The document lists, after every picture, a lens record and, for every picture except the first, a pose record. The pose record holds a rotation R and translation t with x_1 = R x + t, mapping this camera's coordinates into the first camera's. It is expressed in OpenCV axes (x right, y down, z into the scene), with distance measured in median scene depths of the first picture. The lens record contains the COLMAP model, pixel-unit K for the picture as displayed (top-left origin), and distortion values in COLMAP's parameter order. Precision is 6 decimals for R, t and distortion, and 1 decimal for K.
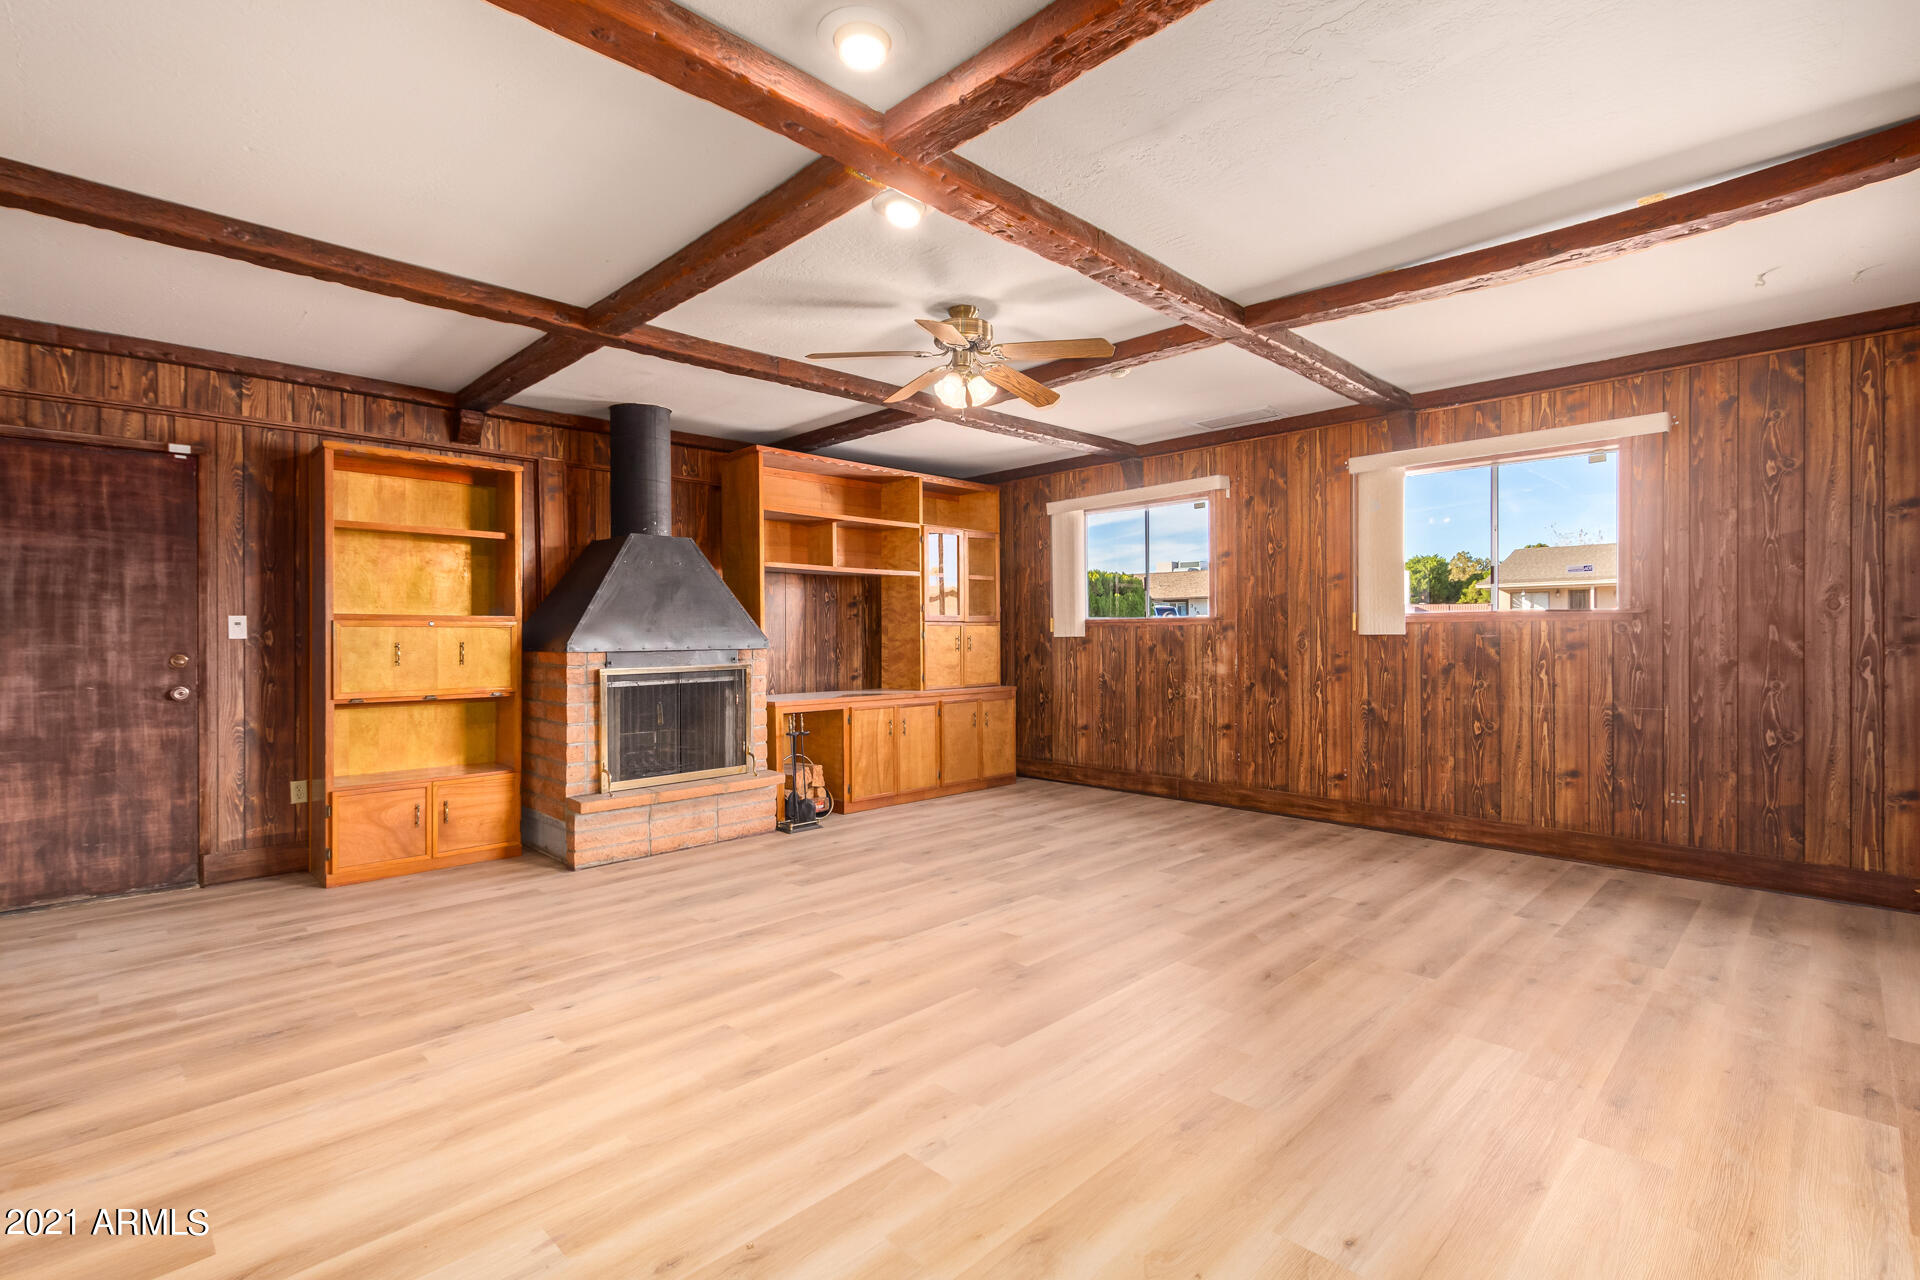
lens RADIAL K [[884.6, 0, 960.0], [0, 884.6, 640.0], [0, 0, 1]] dist [0.003808, 0.000252]
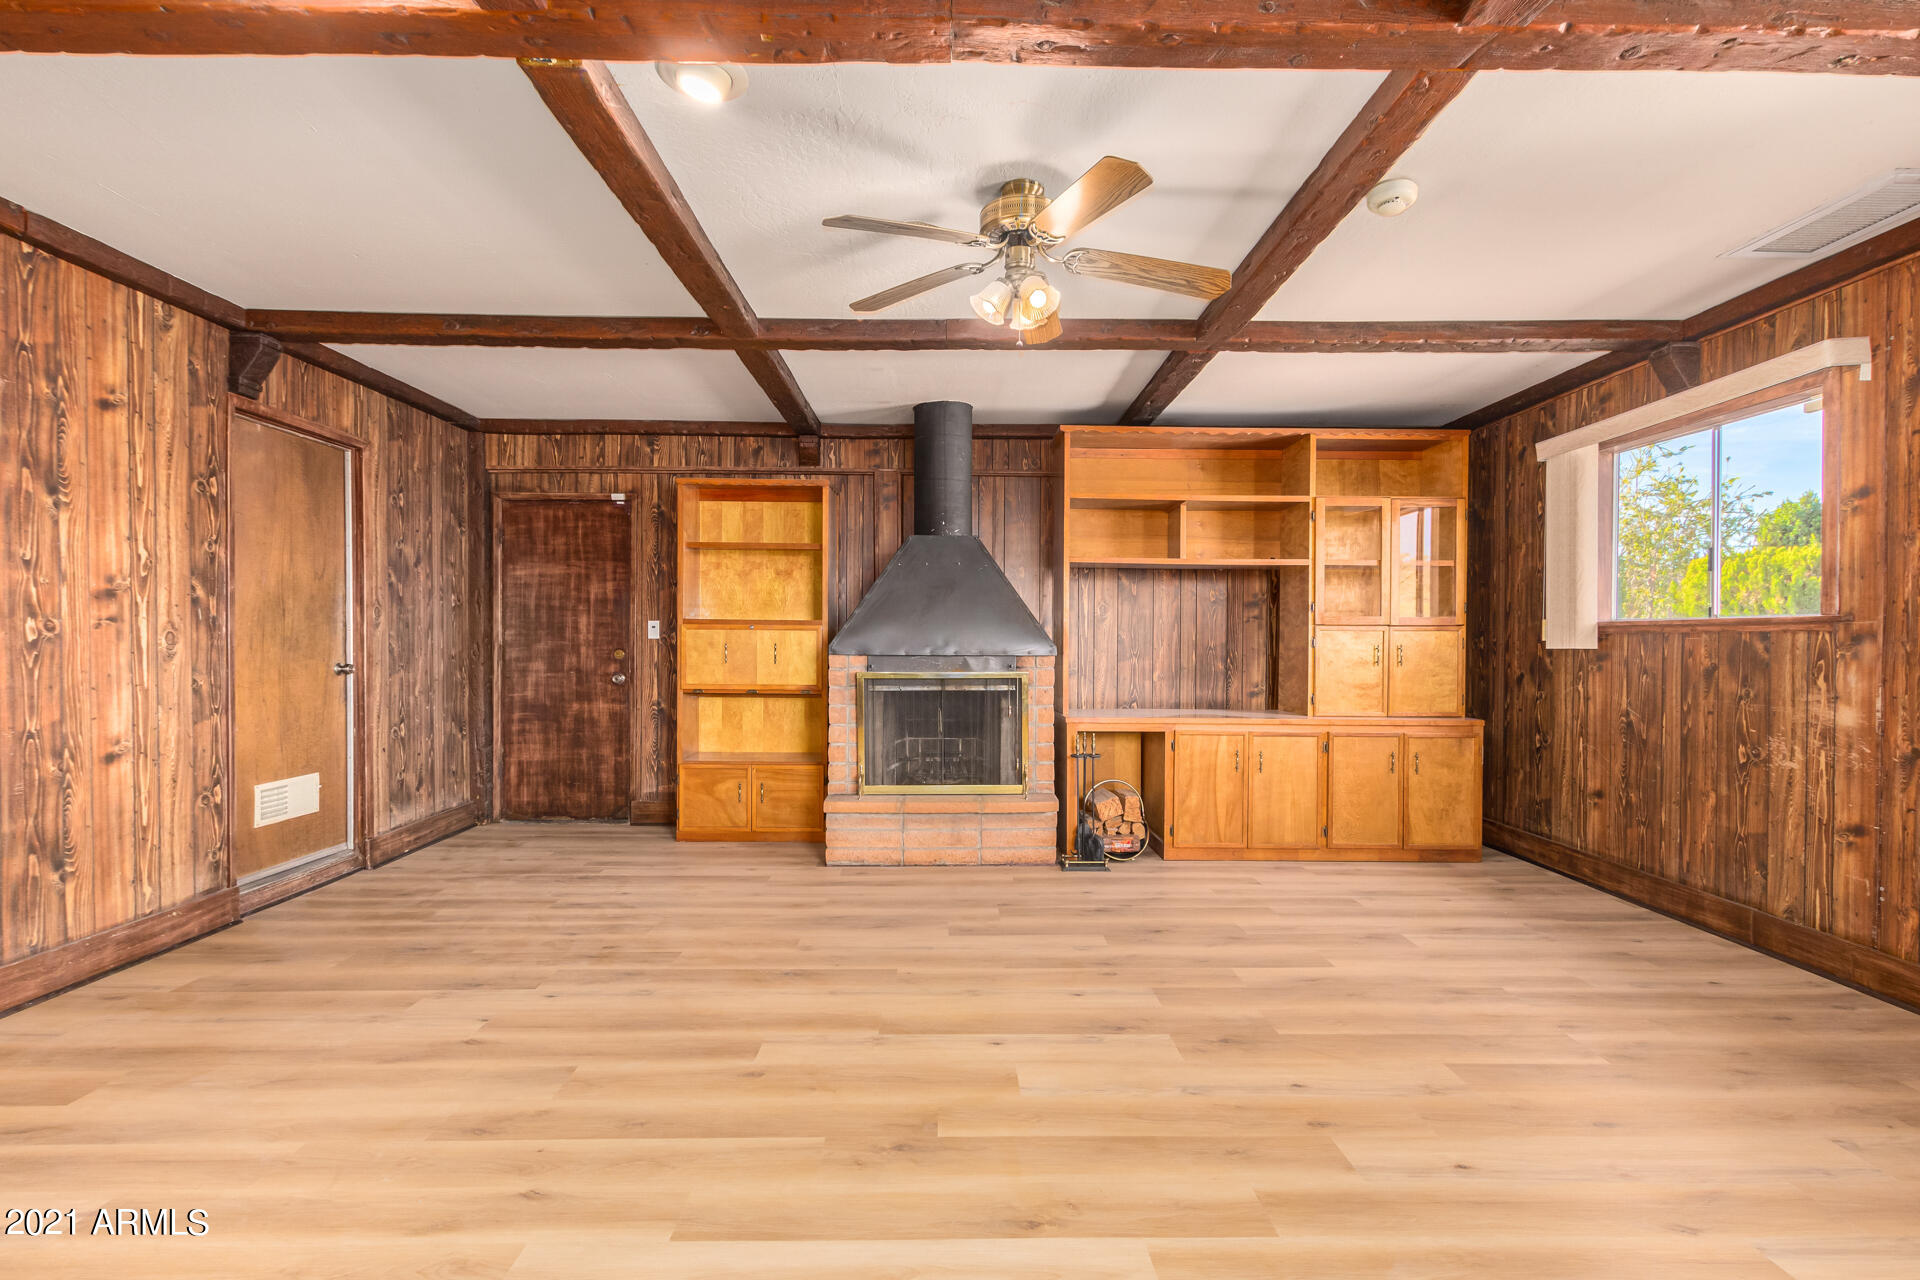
lens RADIAL K [[872.0, 0, 957.3], [0, 872.0, 649.6], [0, 0, 1]] dist [0.005714, -0.000241]
pose [[0.718749, 0.018779, -0.695016, 0.335239], [-0.014353, 0.999823, 0.012171, -0.006077], [0.695121, 0.001227, 0.718892, 0.329860]]
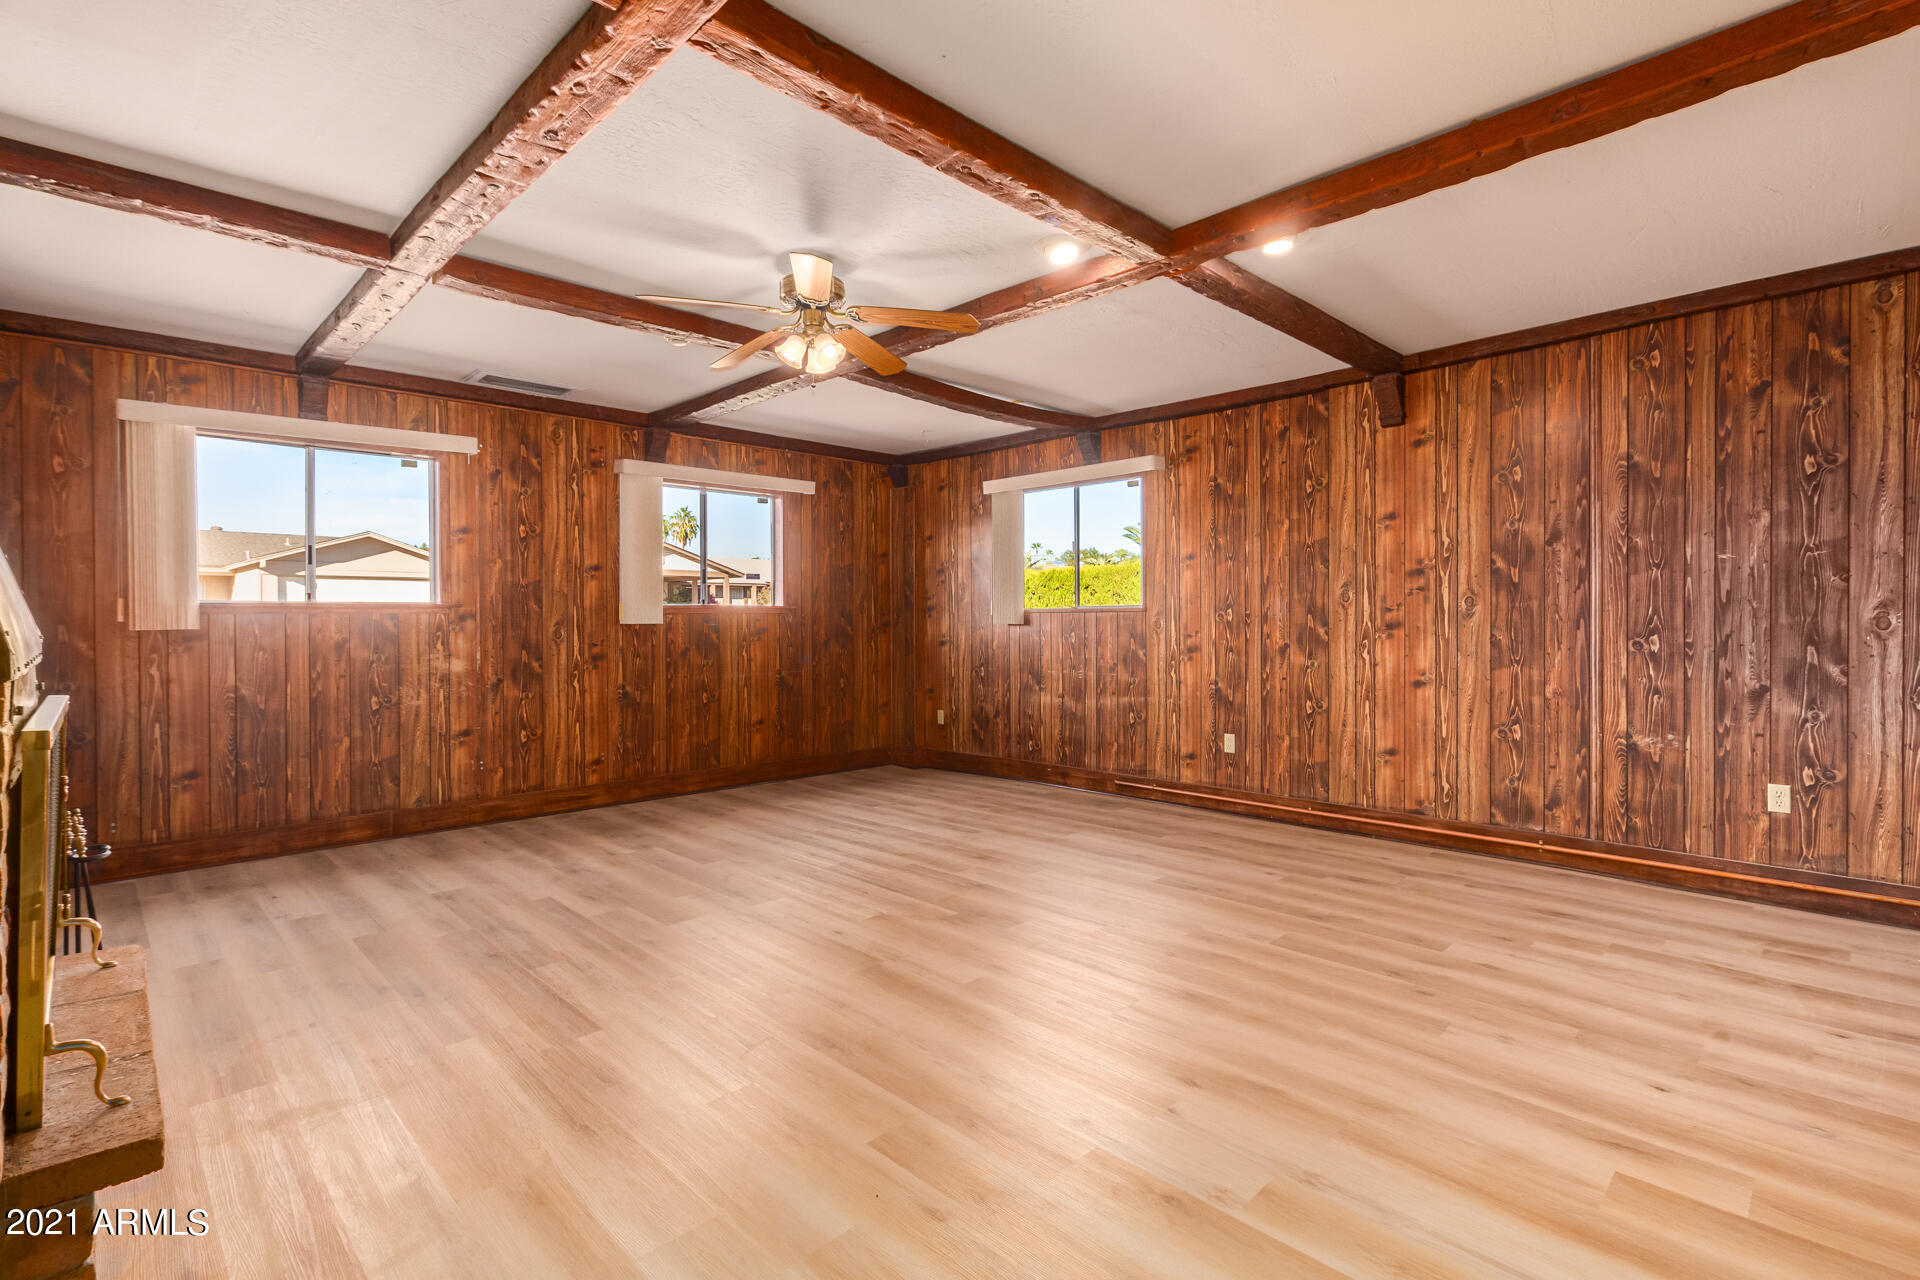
lens RADIAL K [[891.0, 0, 960.0], [0, 891.0, 640.0], [0, 0, 1]] dist [-0.000070, -0.000201]
pose [[0.000434, -0.011650, 0.999932, -0.668363], [0.018908, 0.999753, 0.011640, 0.009061], [-0.999821, 0.018902, 0.000654, 0.628062]]
